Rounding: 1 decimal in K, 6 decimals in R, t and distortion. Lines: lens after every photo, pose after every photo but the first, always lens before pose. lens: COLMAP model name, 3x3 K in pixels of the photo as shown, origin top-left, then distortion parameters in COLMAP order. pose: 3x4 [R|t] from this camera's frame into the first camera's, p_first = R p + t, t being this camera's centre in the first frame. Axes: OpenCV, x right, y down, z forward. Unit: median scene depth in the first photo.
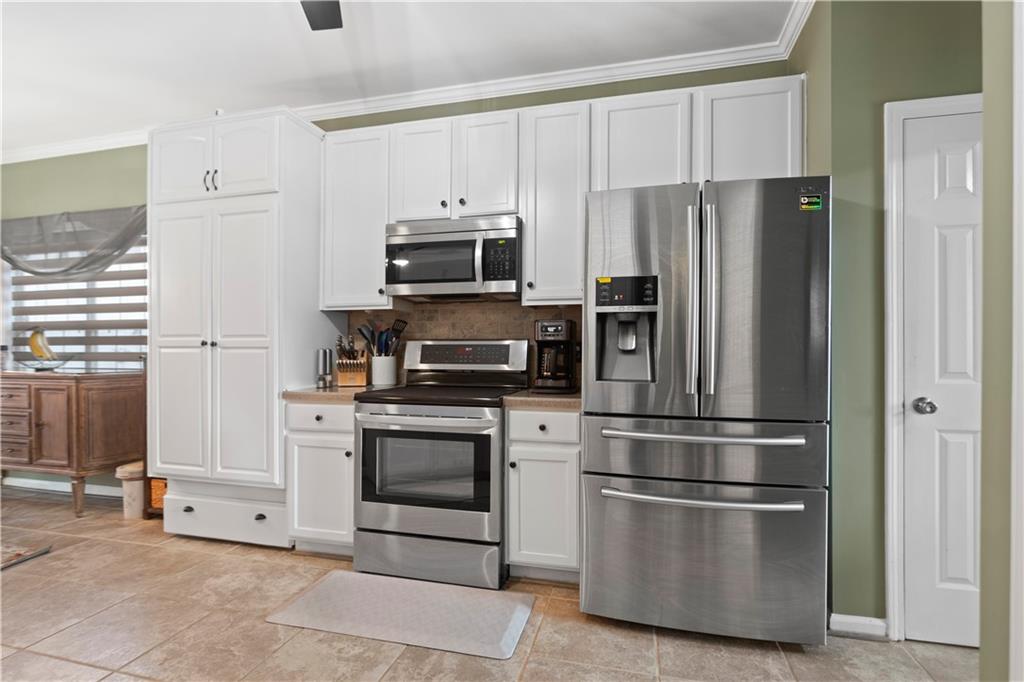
lens RADIAL K [[502.2, 0, 513.1], [0, 502.2, 350.6], [0, 0, 1]] dist [-0.010706, 0.000650]
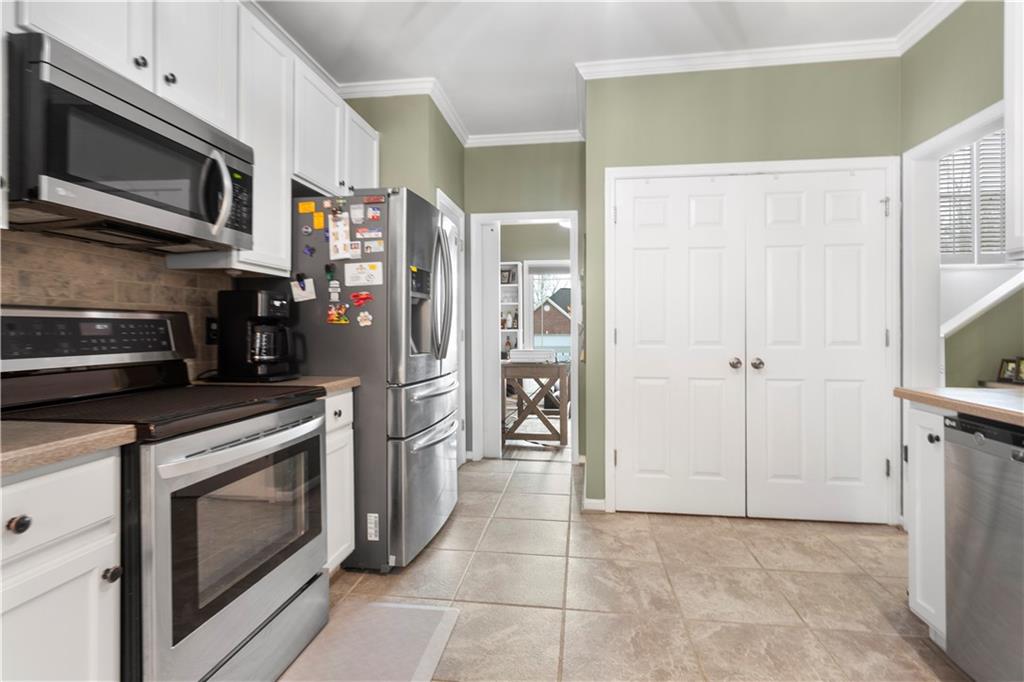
lens RADIAL K [[490.8, 0, 514.5], [0, 490.8, 328.4], [0, 0, 1]] dist [0.004335, -0.000053]
pose [[-0.116290, -0.001474, 0.993214, -0.684686], [-0.000751, 0.999999, 0.001396, -0.002551], [-0.993215, -0.000584, -0.116291, 0.625396]]
